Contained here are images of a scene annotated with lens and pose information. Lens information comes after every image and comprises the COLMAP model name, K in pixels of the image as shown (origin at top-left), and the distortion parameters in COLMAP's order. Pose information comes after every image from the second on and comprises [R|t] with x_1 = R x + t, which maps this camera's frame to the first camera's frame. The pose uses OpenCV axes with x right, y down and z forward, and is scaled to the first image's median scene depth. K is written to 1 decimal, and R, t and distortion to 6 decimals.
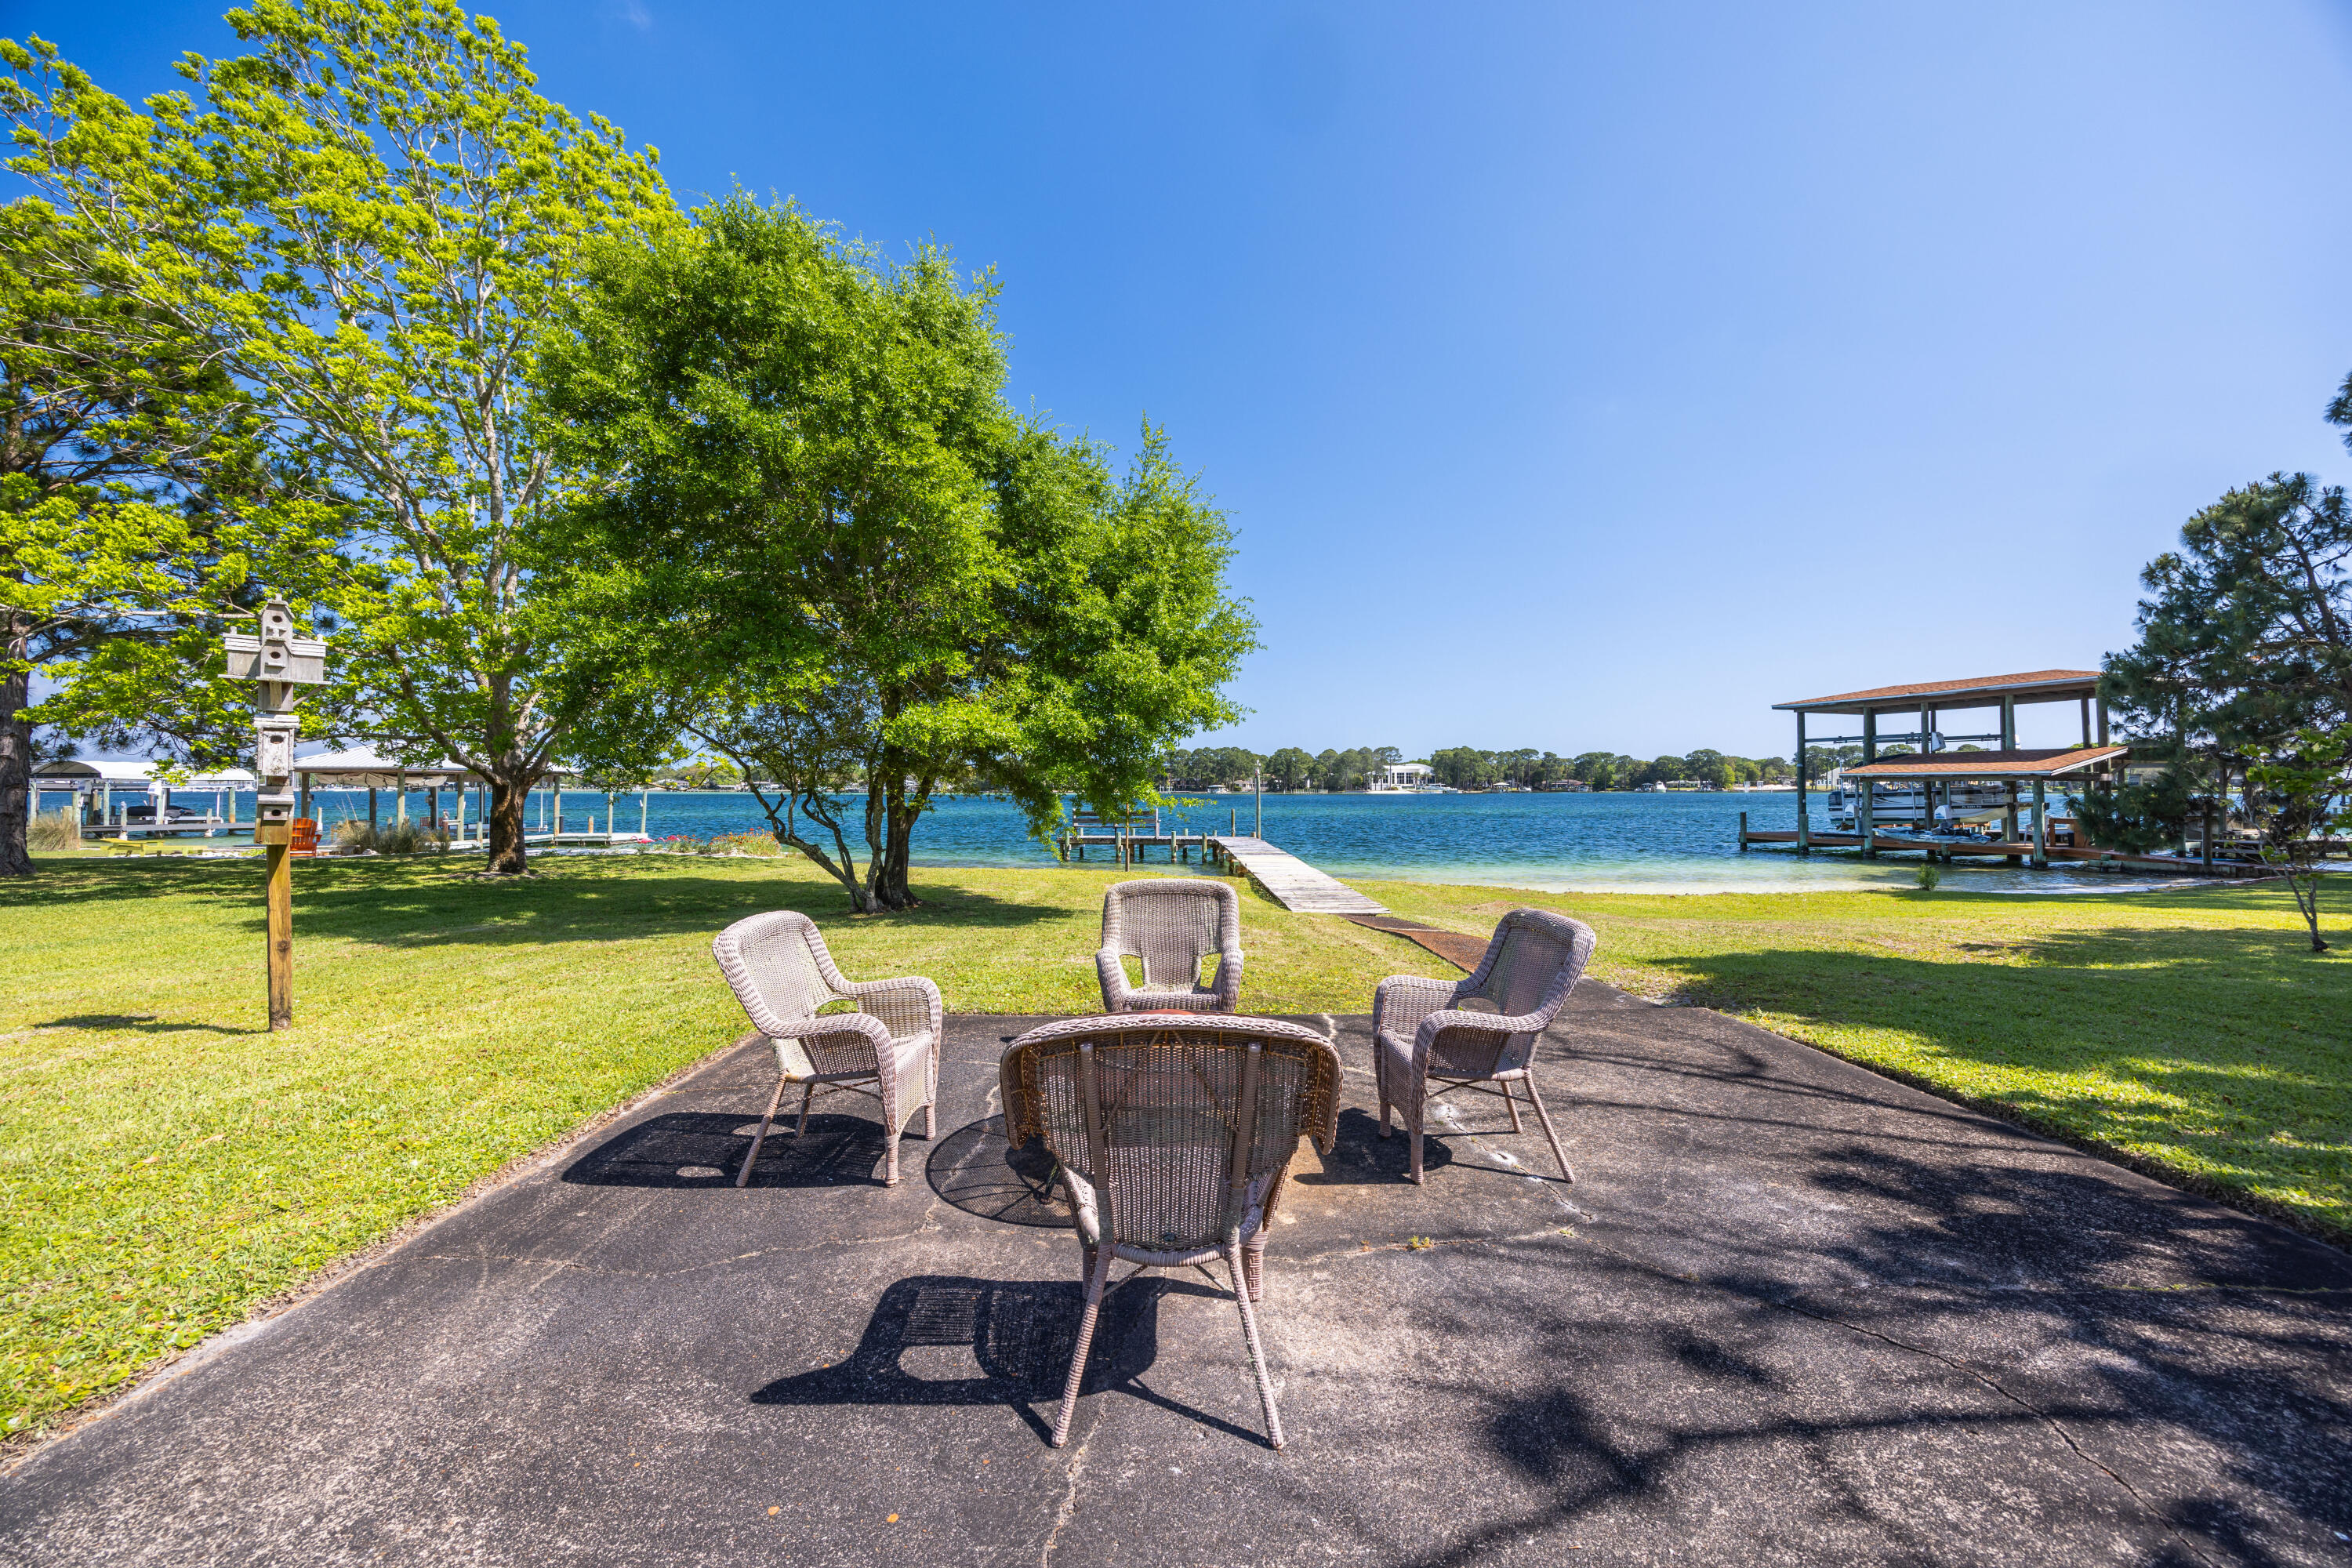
lens RADIAL K [[910.9, 0, 1164.8], [0, 910.9, 786.7], [0, 0, 1]] dist [-0.000311, -0.001149]
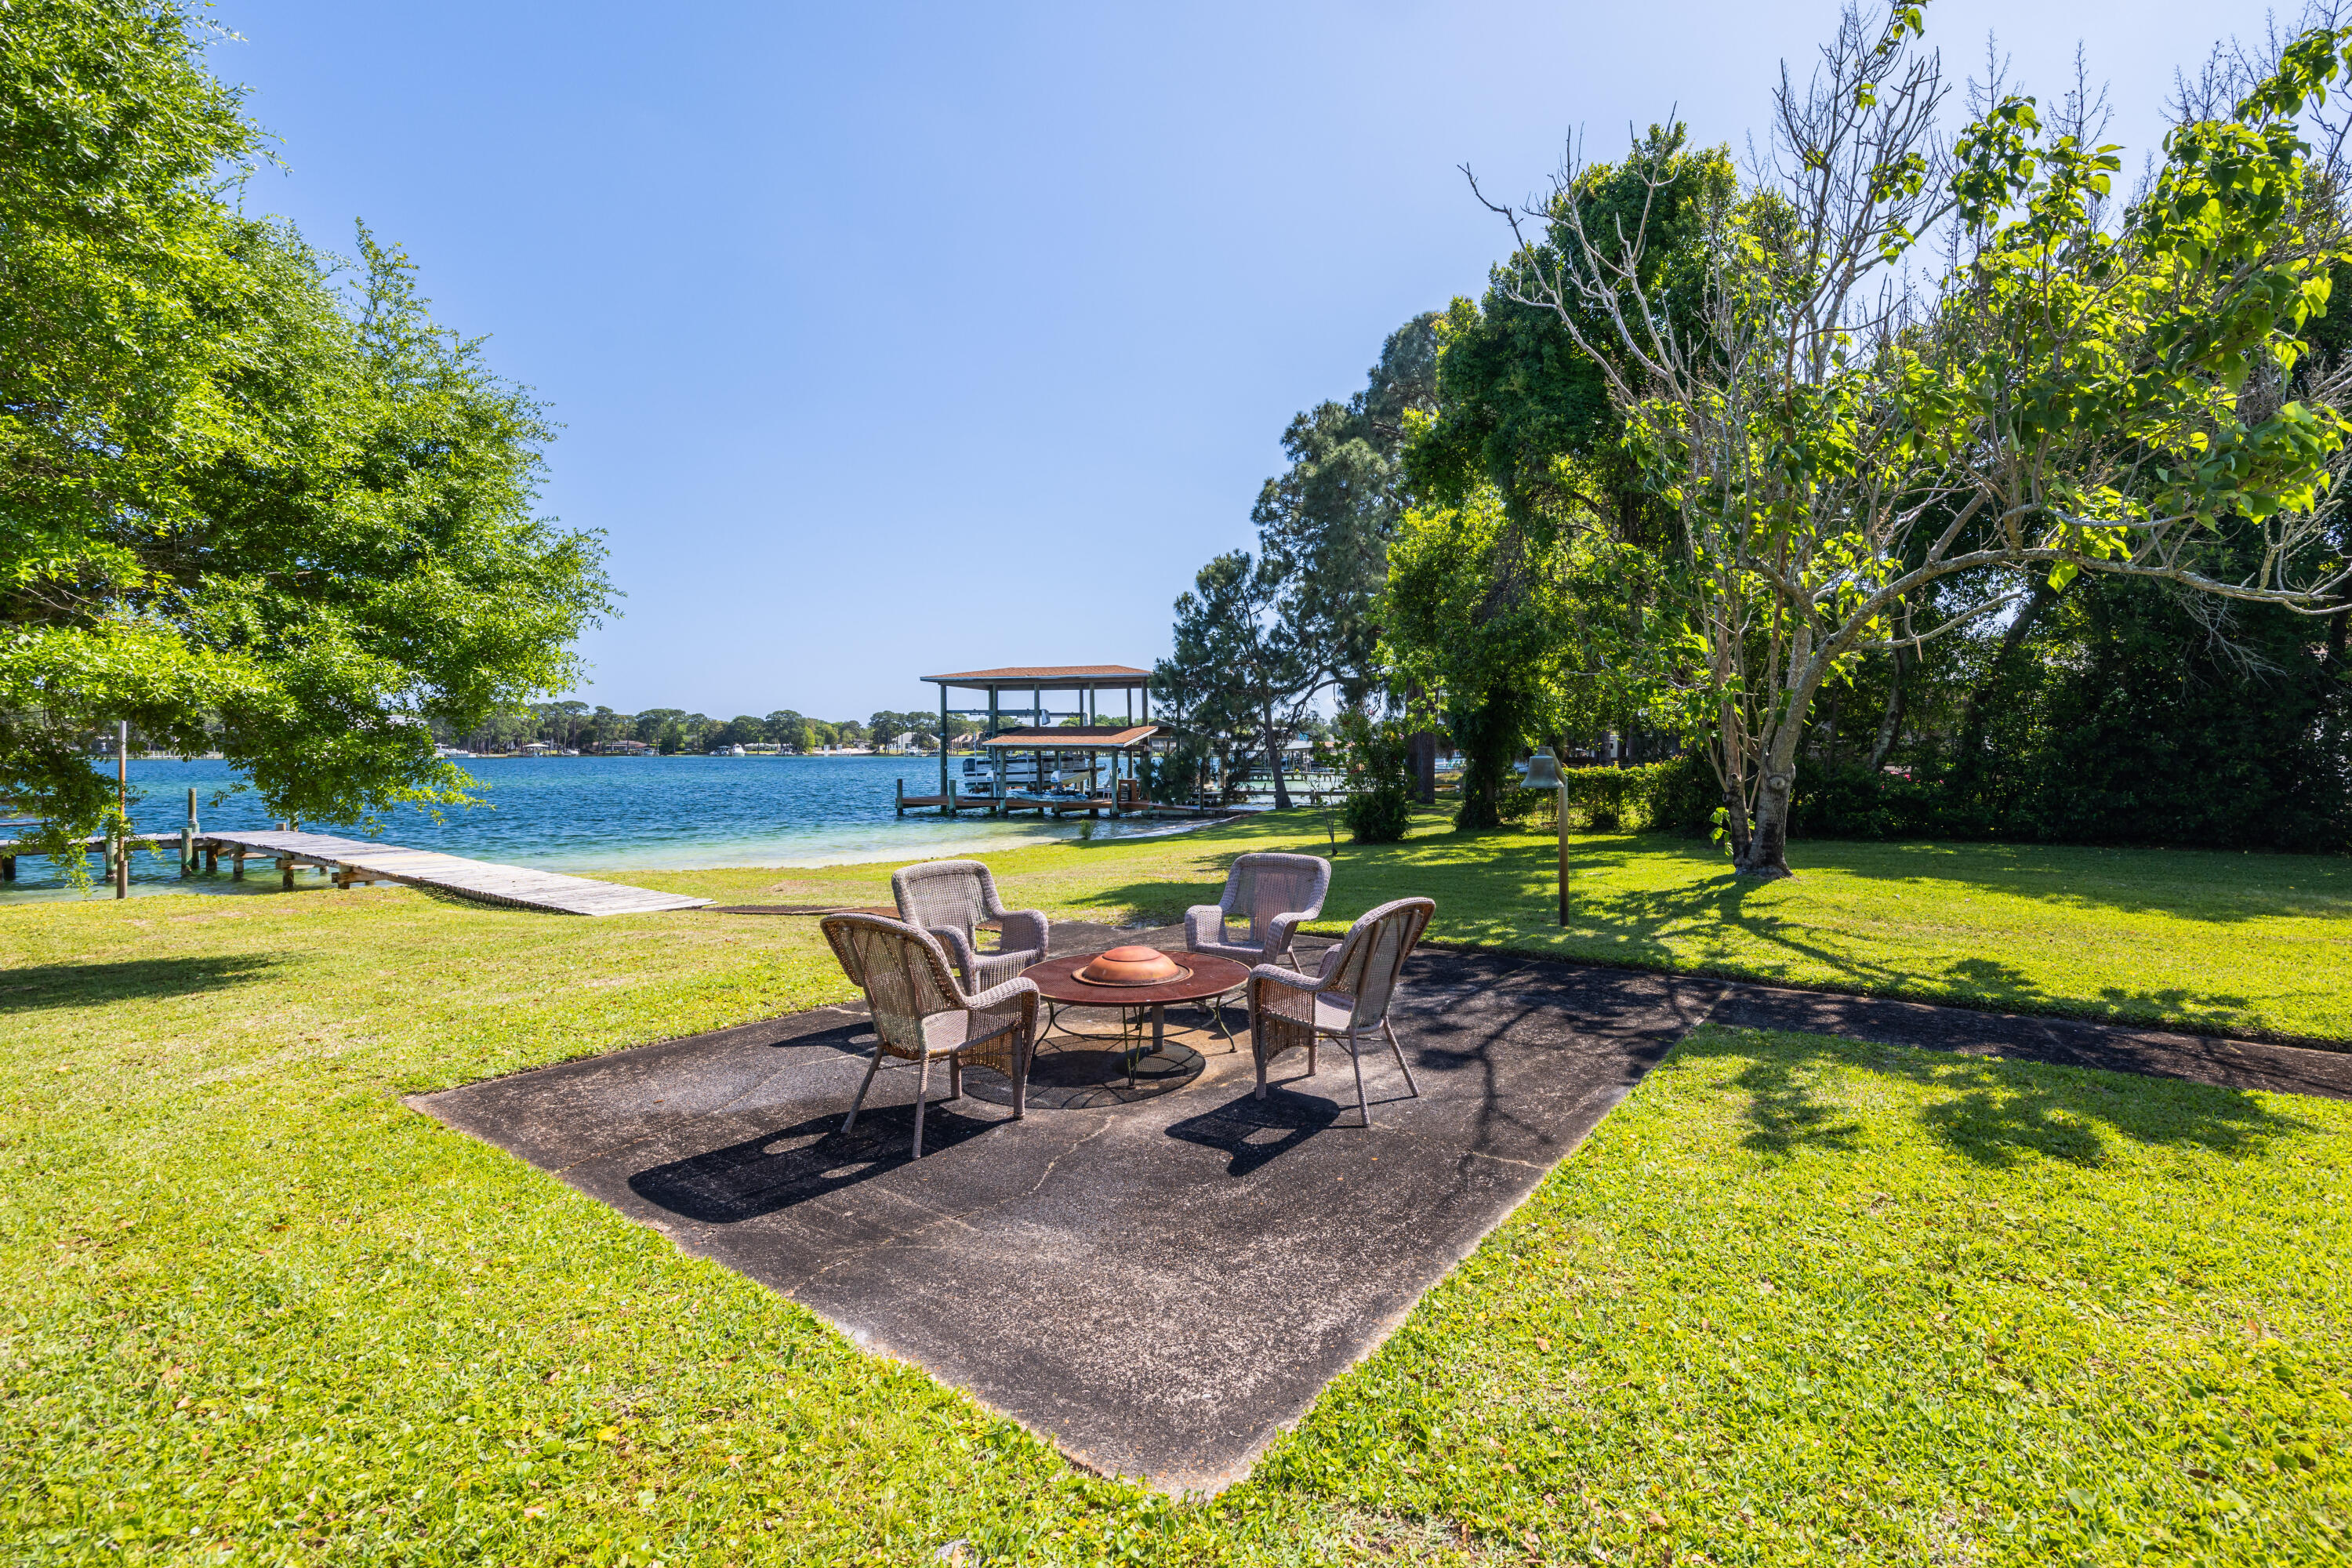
lens RADIAL K [[1035.7, 0, 1269.0], [0, 1035.7, 751.9], [0, 0, 1]] dist [-0.004423, -0.000846]
pose [[0.554009, 0.003654, 0.832502, -0.124679], [-0.005822, 0.999983, -0.000515, -0.004854], [-0.832490, -0.004562, 0.554021, -0.003247]]
